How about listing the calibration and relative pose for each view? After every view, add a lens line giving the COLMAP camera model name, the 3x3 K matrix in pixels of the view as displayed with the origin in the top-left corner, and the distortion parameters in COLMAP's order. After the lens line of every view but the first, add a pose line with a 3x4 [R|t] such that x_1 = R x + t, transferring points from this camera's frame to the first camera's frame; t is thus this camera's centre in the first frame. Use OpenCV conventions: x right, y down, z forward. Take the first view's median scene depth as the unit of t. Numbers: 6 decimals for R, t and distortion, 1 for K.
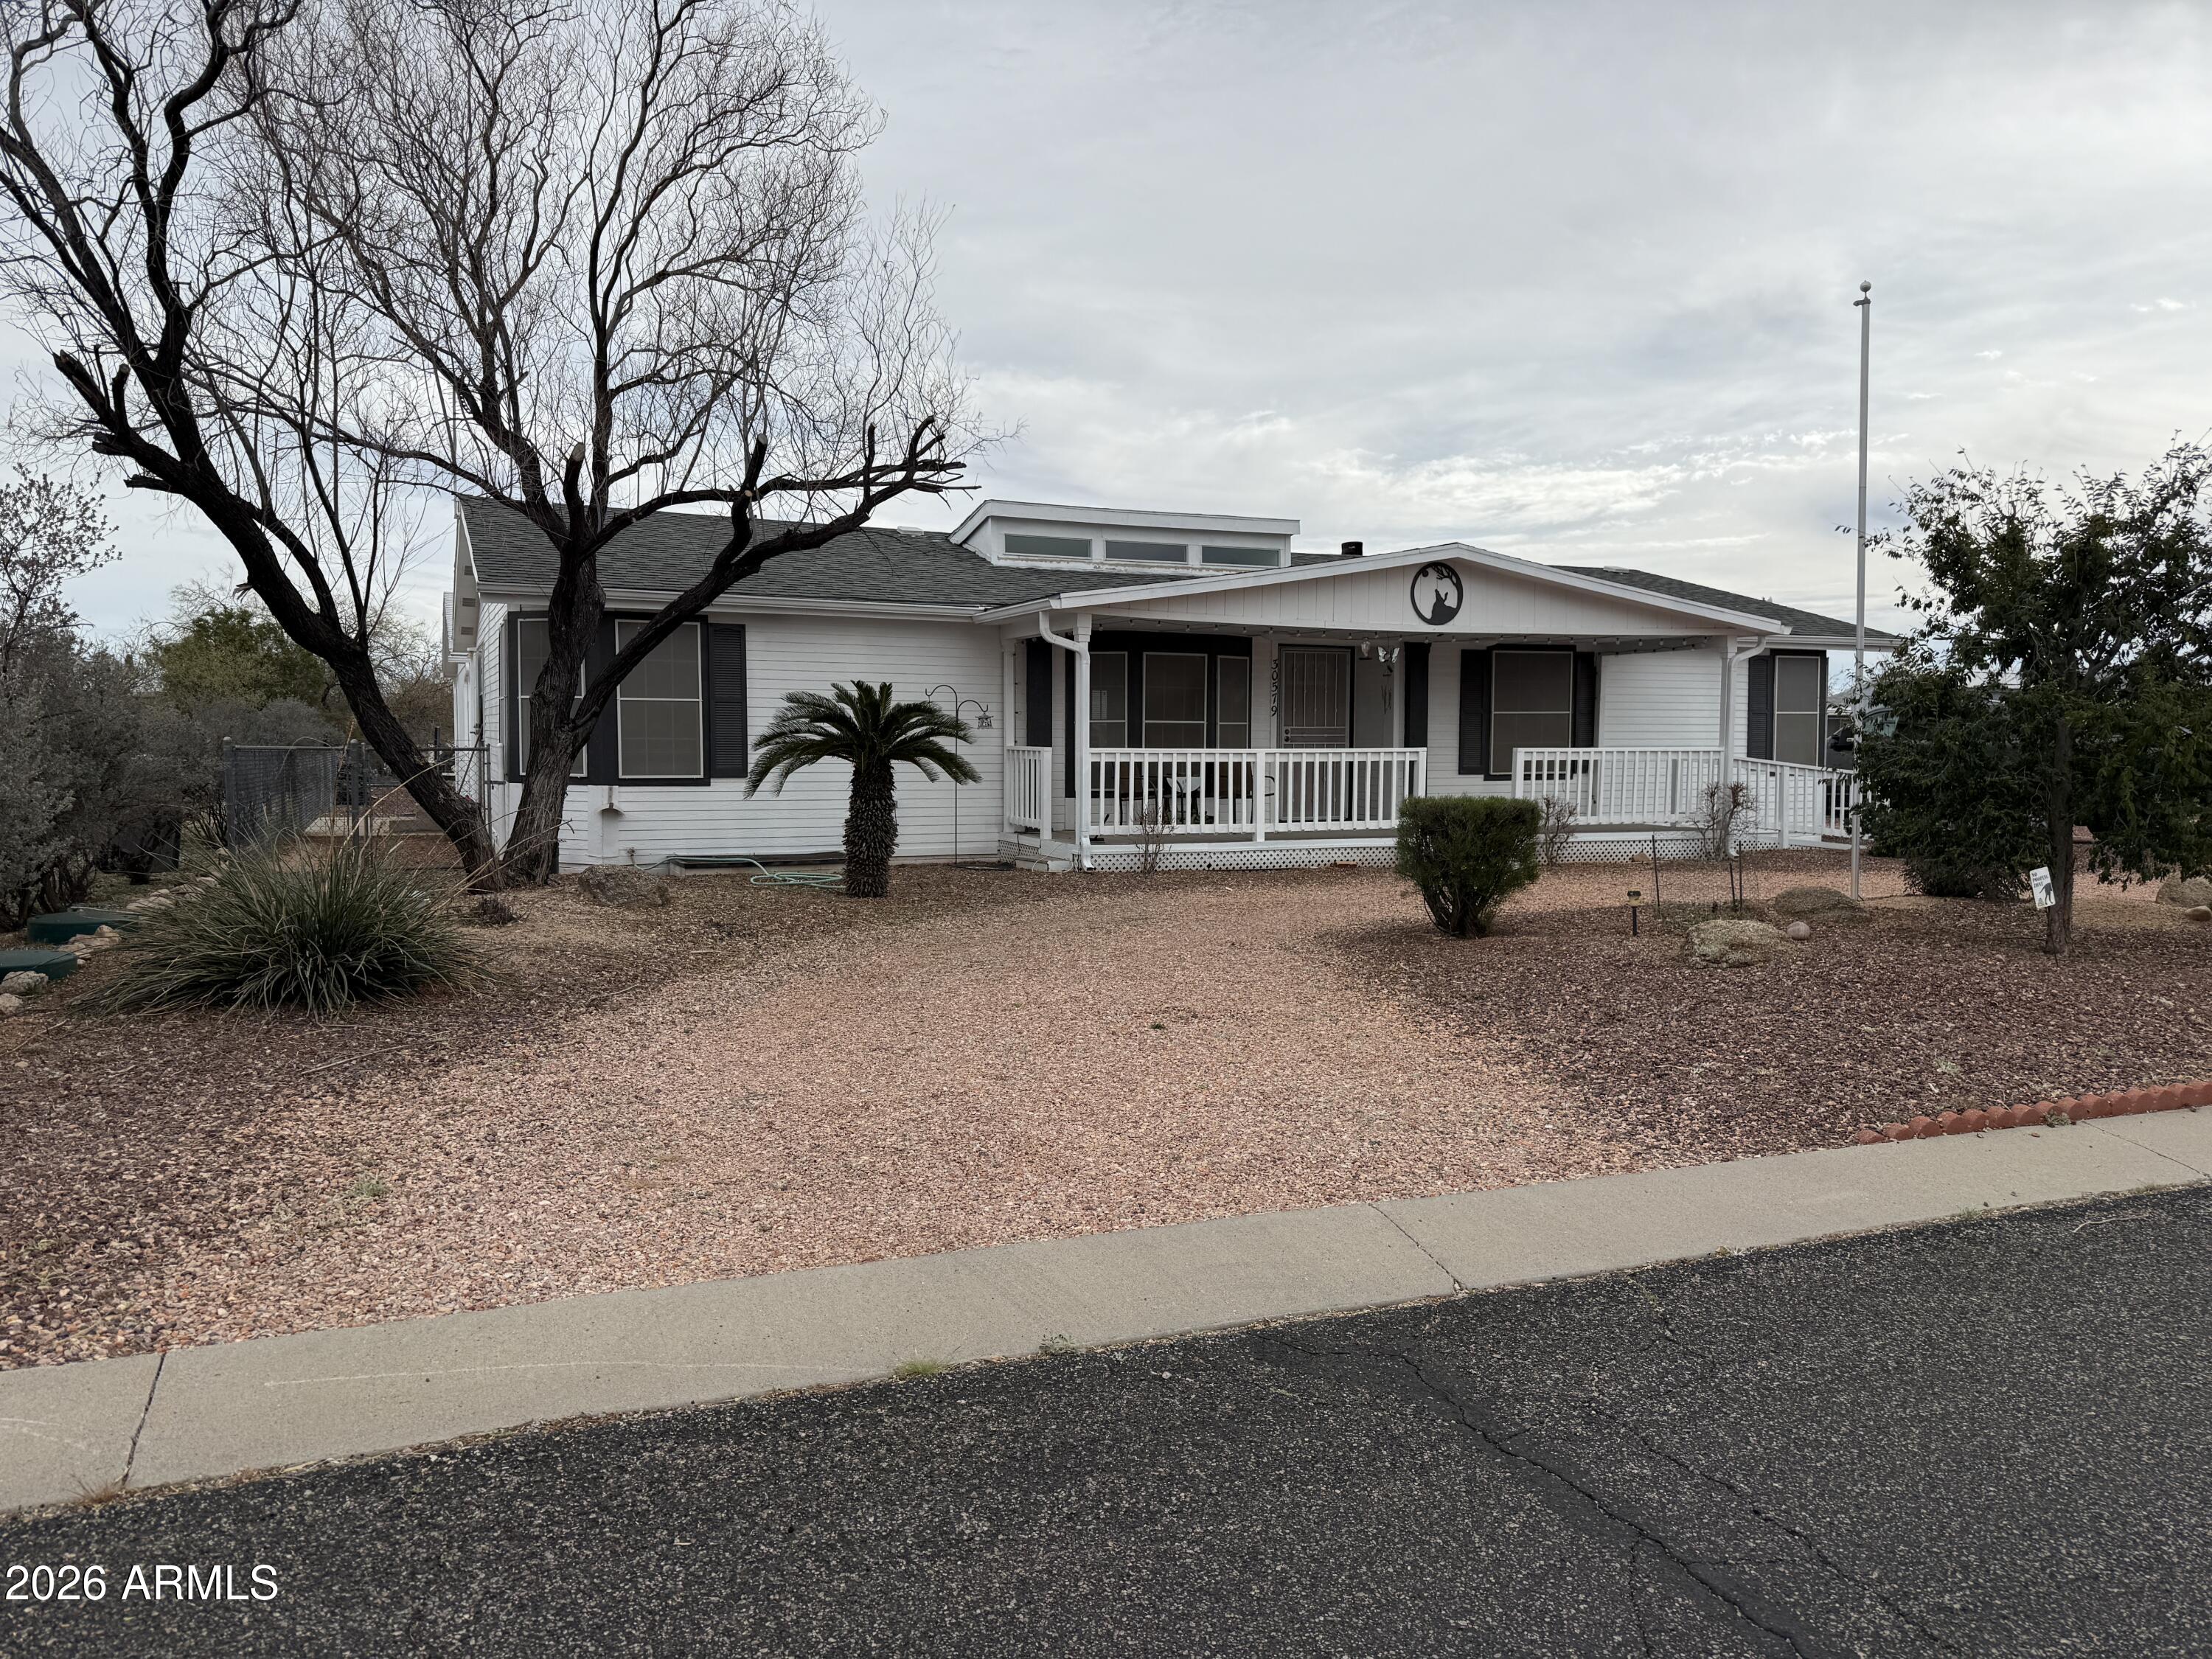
lens RADIAL K [[1677.8, 0, 1049.3], [0, 1677.8, 843.7], [0, 0, 1]] dist [0.140144, -0.188953]
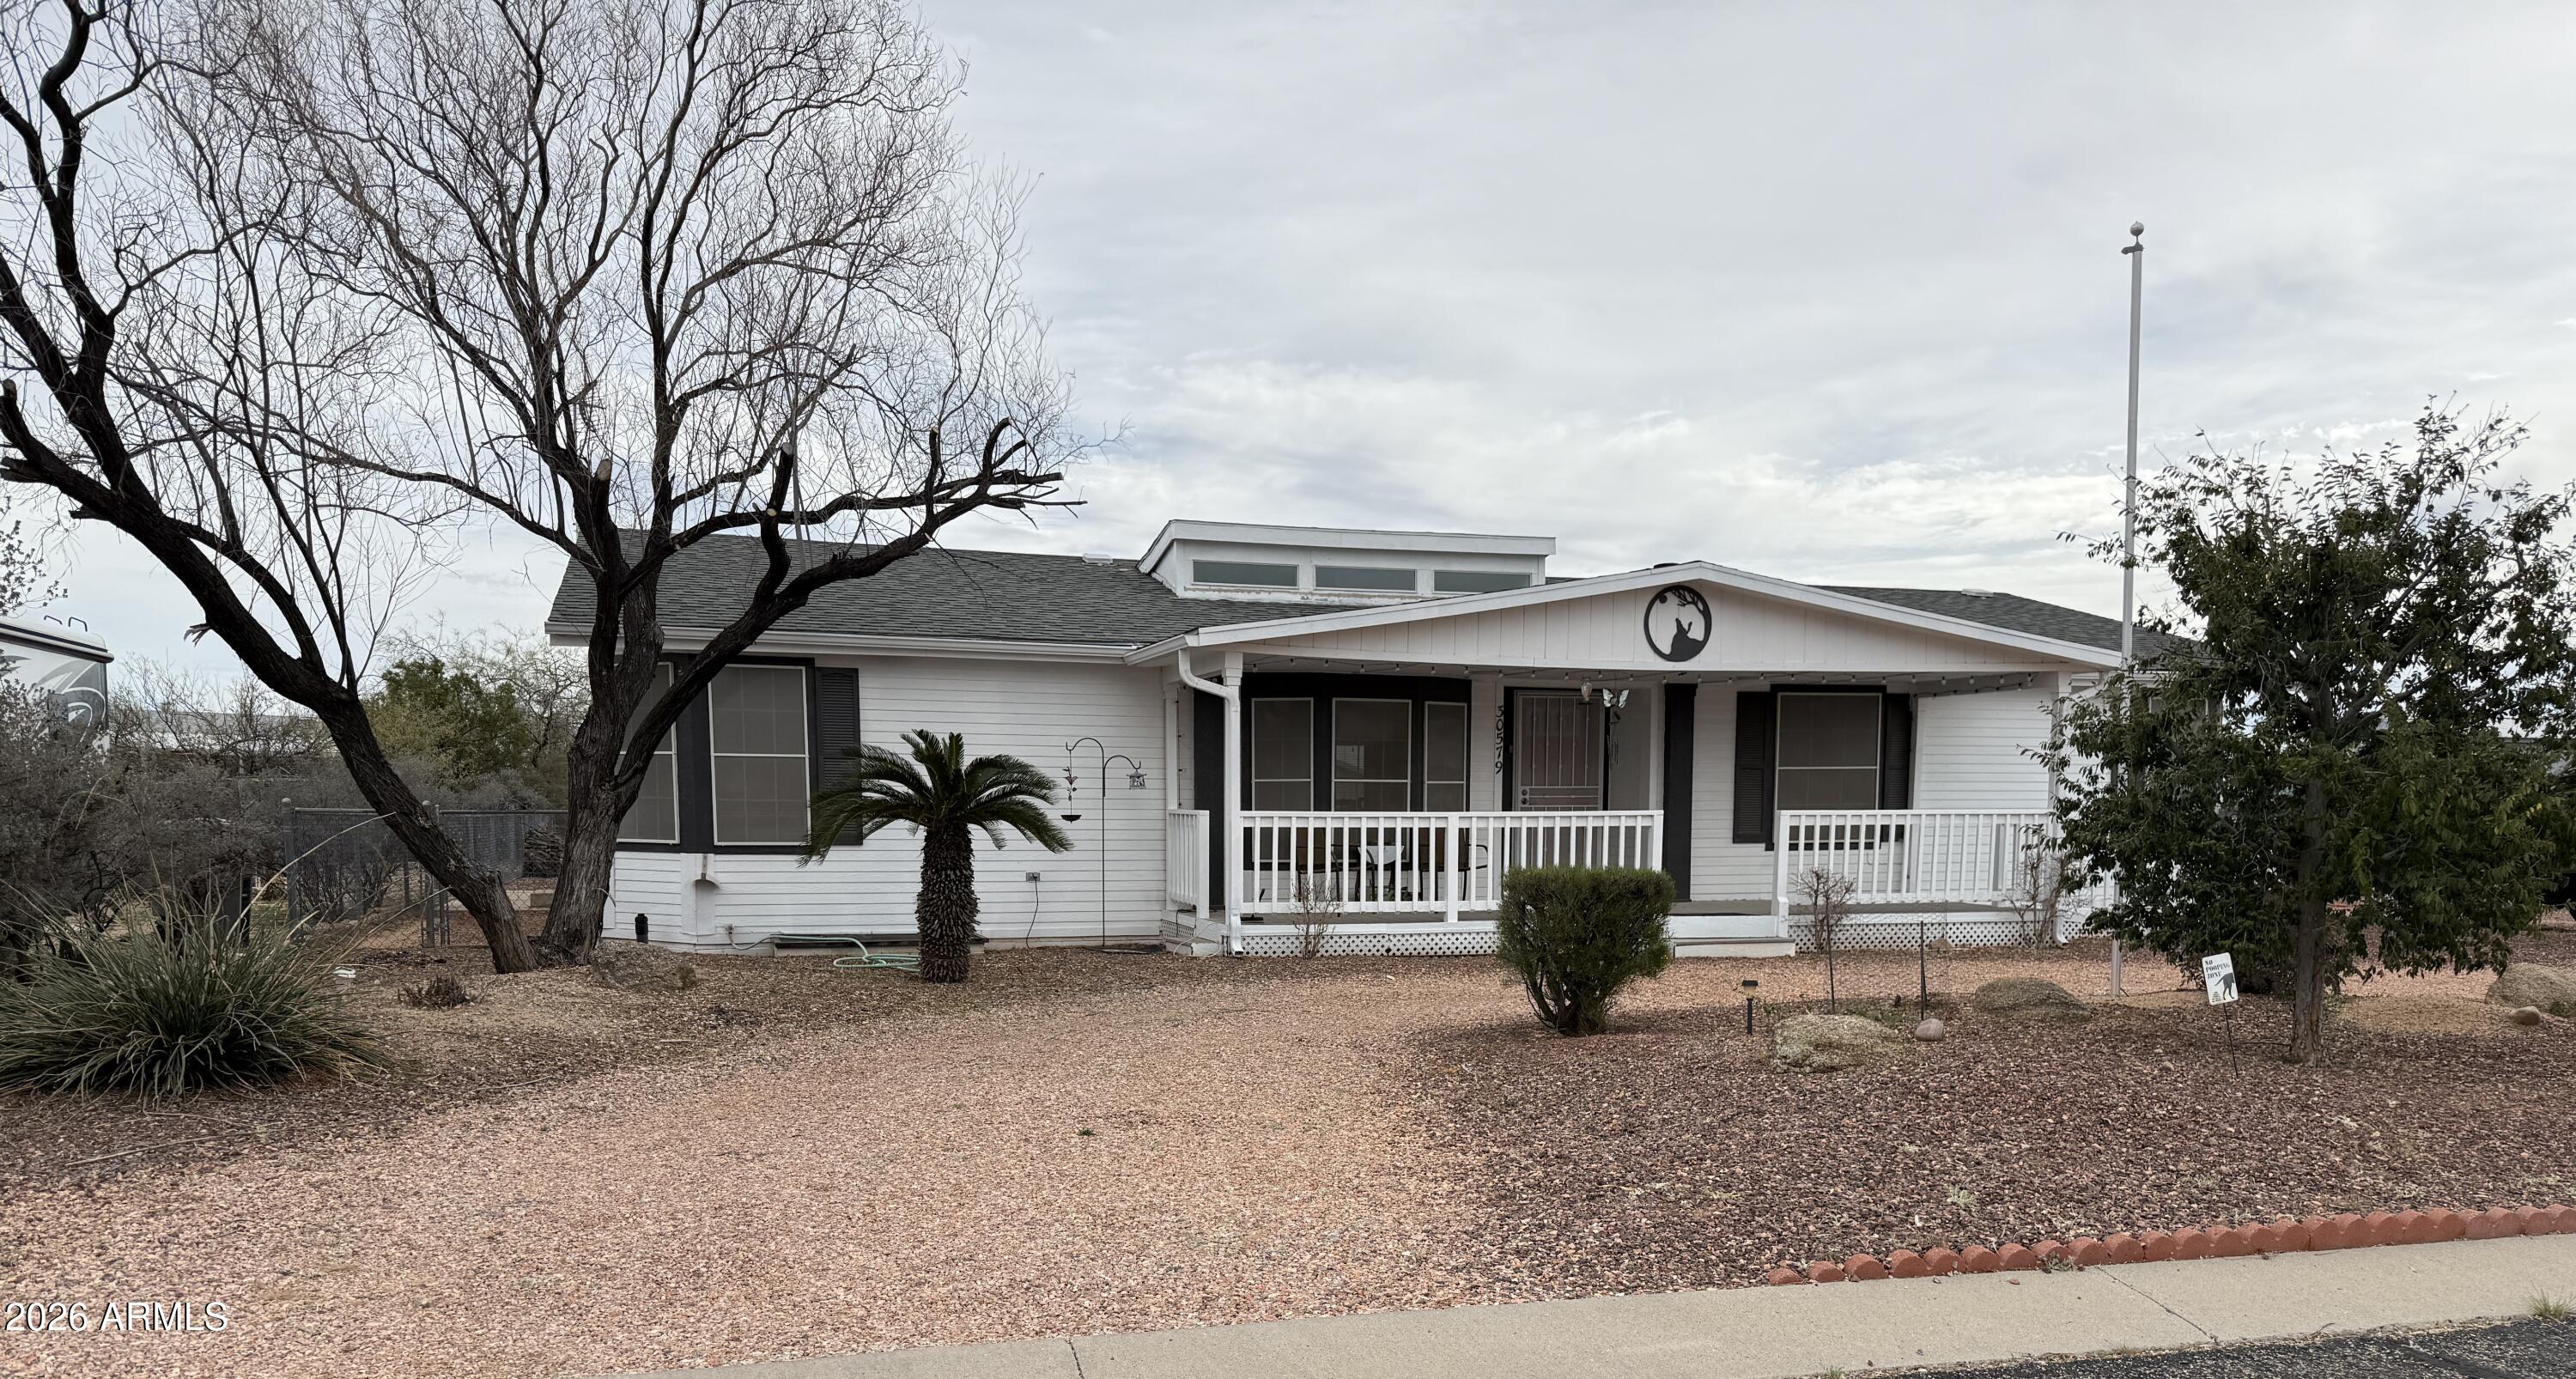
lens RADIAL K [[1937.5, 0, 1201.5], [0, 1937.5, 992.6], [0, 0, 1]] dist [0.114954, -0.160388]
pose [[0.993393, 0.009835, -0.114337, 0.117296], [-0.006040, 0.999421, 0.033486, 0.002356], [0.114600, -0.032574, 0.992877, 0.018873]]
